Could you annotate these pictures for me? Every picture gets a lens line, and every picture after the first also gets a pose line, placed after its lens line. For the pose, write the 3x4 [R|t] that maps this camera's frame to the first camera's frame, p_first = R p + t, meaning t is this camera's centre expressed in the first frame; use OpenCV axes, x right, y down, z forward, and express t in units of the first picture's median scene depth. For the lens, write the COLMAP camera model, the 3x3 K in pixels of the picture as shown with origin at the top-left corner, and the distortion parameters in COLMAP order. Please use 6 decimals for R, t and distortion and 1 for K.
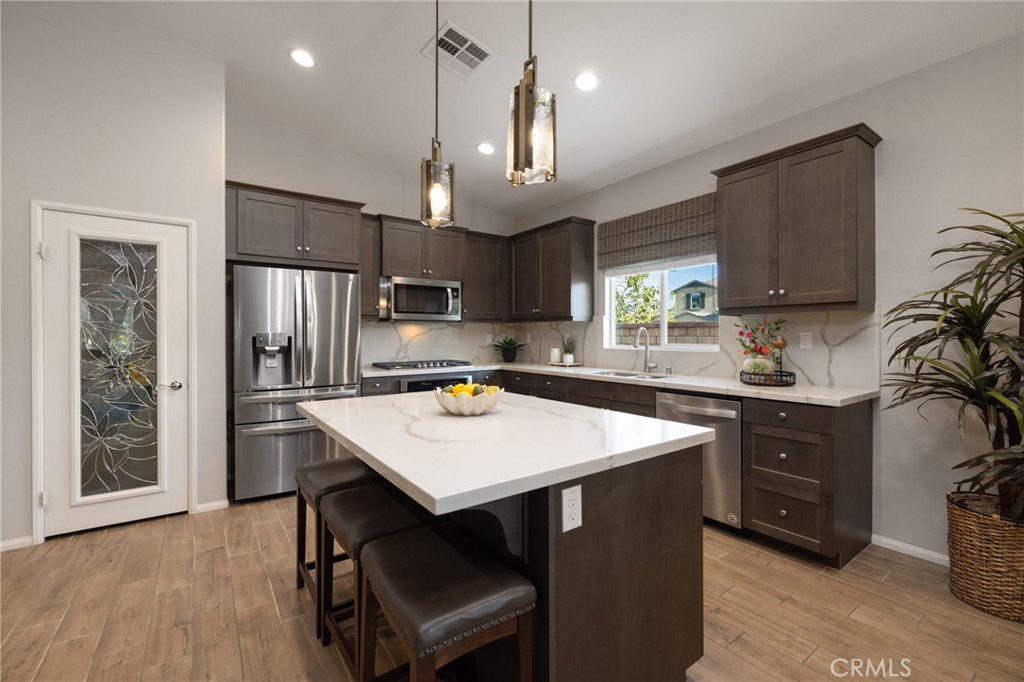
lens RADIAL K [[435.9, 0, 509.2], [0, 435.9, 338.1], [0, 0, 1]] dist [-0.003201, 0.000678]
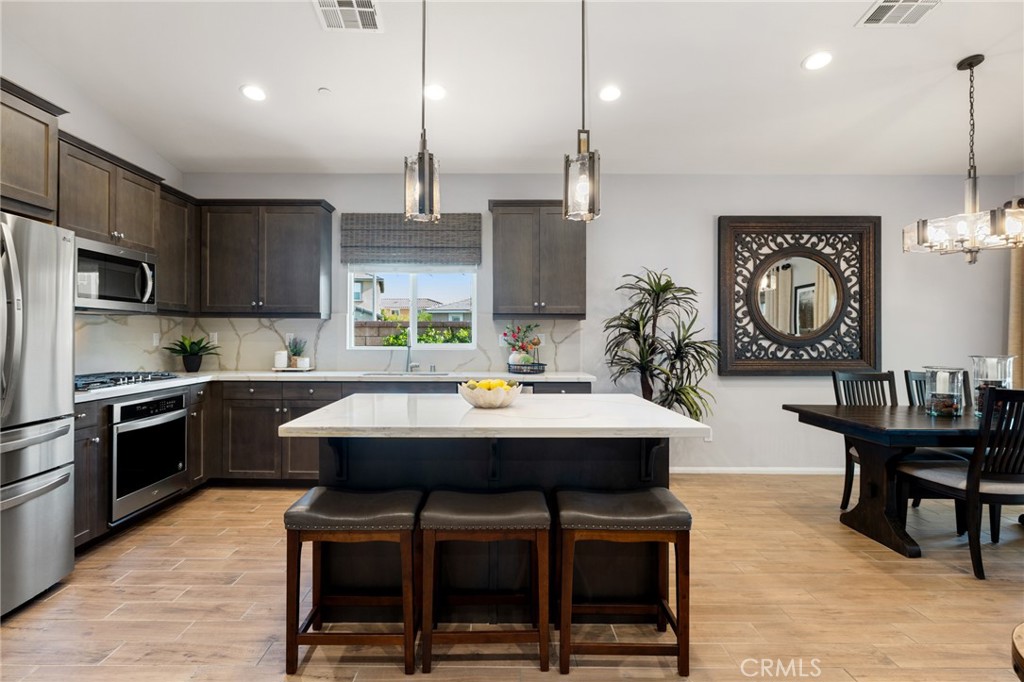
lens RADIAL K [[519.0, 0, 496.8], [0, 519.0, 334.3], [0, 0, 1]] dist [-0.010846, 0.002360]
pose [[0.585113, 0.005006, 0.810936, -0.568281], [0.000540, 0.999978, -0.006562, -0.000585], [-0.810951, 0.004278, 0.585098, 0.119952]]
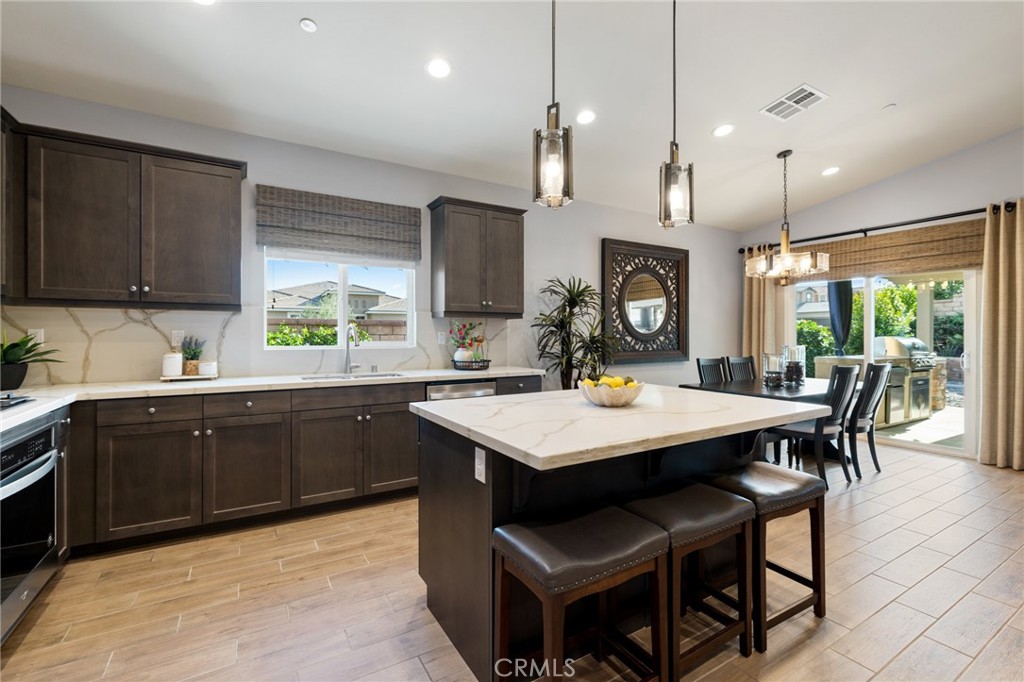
lens RADIAL K [[435.9, 0, 506.4], [0, 435.9, 336.5], [0, 0, 1]] dist [-0.003201, 0.000678]
pose [[0.094110, -0.002664, 0.995558, -0.586489], [0.004556, 0.999987, 0.002245, 0.000960], [-0.995551, 0.004325, 0.094121, 0.592489]]
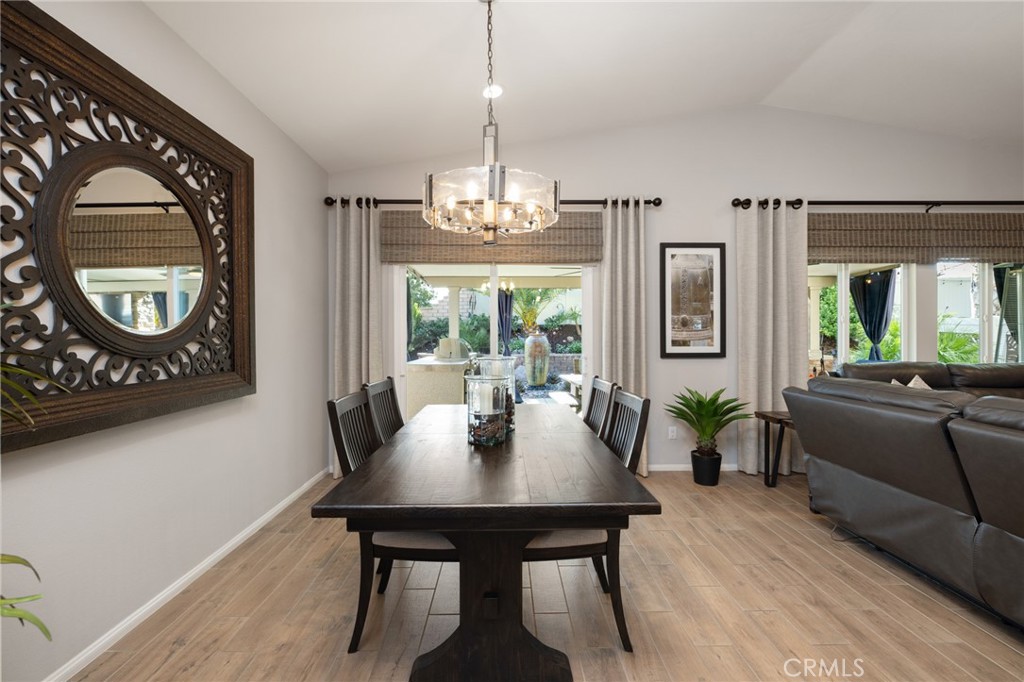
lens RADIAL K [[435.9, 0, 513.3], [0, 435.9, 336.5], [0, 0, 1]] dist [-0.003201, 0.000678]
pose [[-0.823133, 0.002720, 0.567842, 0.240796], [0.006642, 0.999966, 0.004839, -0.002906], [-0.567810, 0.007755, -0.823123, 0.447148]]
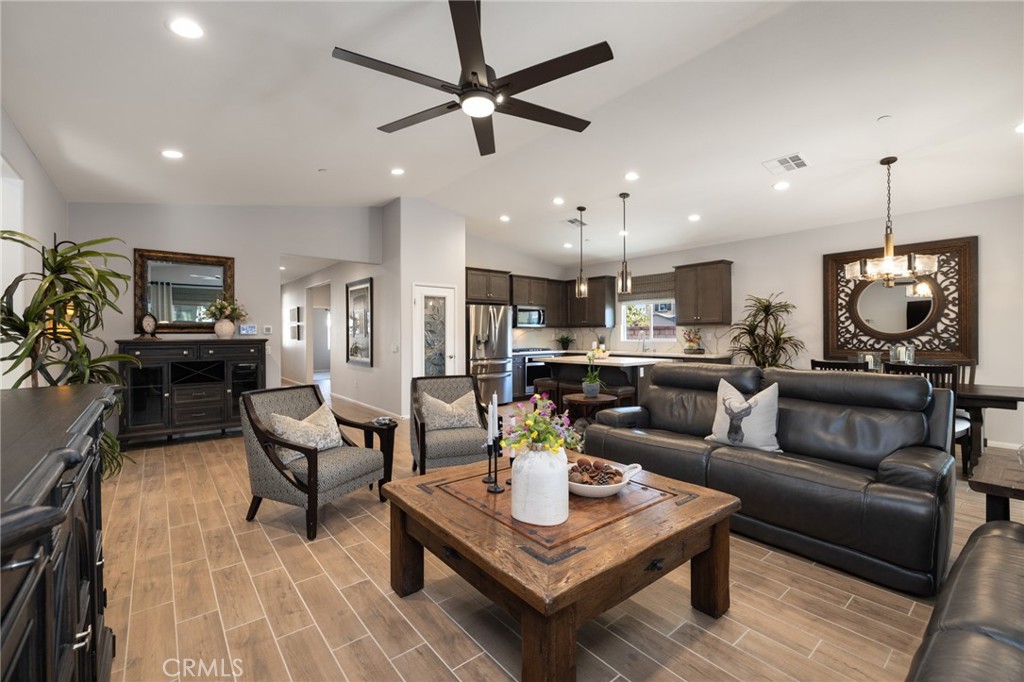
lens RADIAL K [[435.9, 0, 509.0], [0, 435.9, 333.4], [0, 0, 1]] dist [-0.003201, 0.000678]
pose [[0.997841, -0.001995, 0.065642, -0.499107], [0.002680, 0.999943, -0.010350, 0.008507], [-0.065618, 0.010503, 0.997790, -1.123177]]
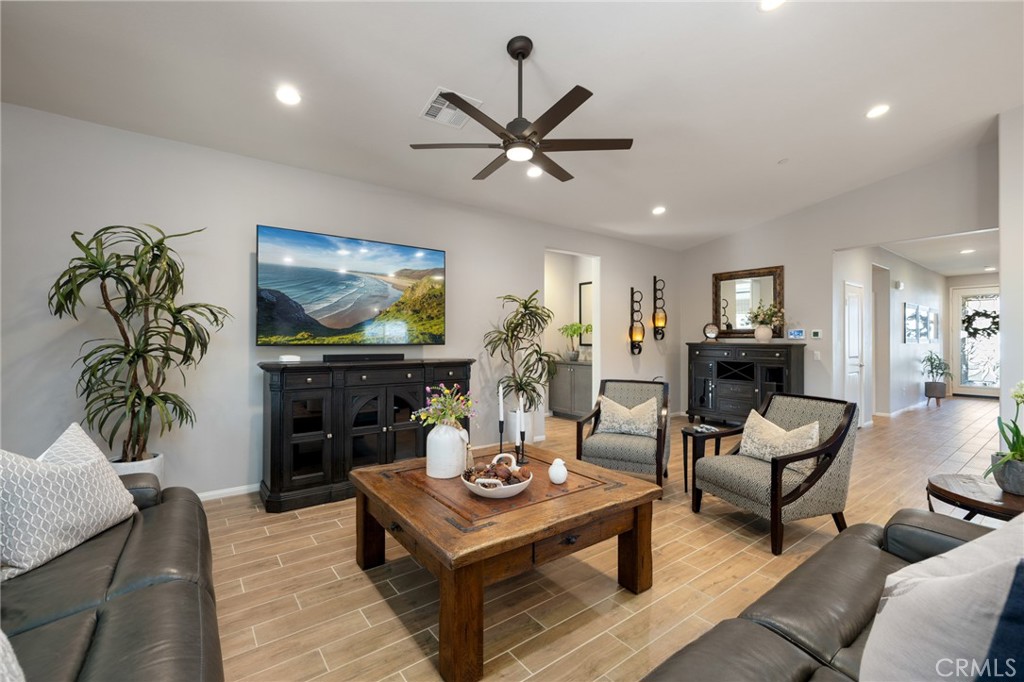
lens RADIAL K [[435.9, 0, 512.3], [0, 435.9, 340.7], [0, 0, 1]] dist [-0.003201, 0.000678]
pose [[0.024773, 0.000862, -0.999693, 0.252667], [-0.007344, 0.999973, 0.000680, 0.005777], [0.999666, 0.007325, 0.024779, -0.537907]]
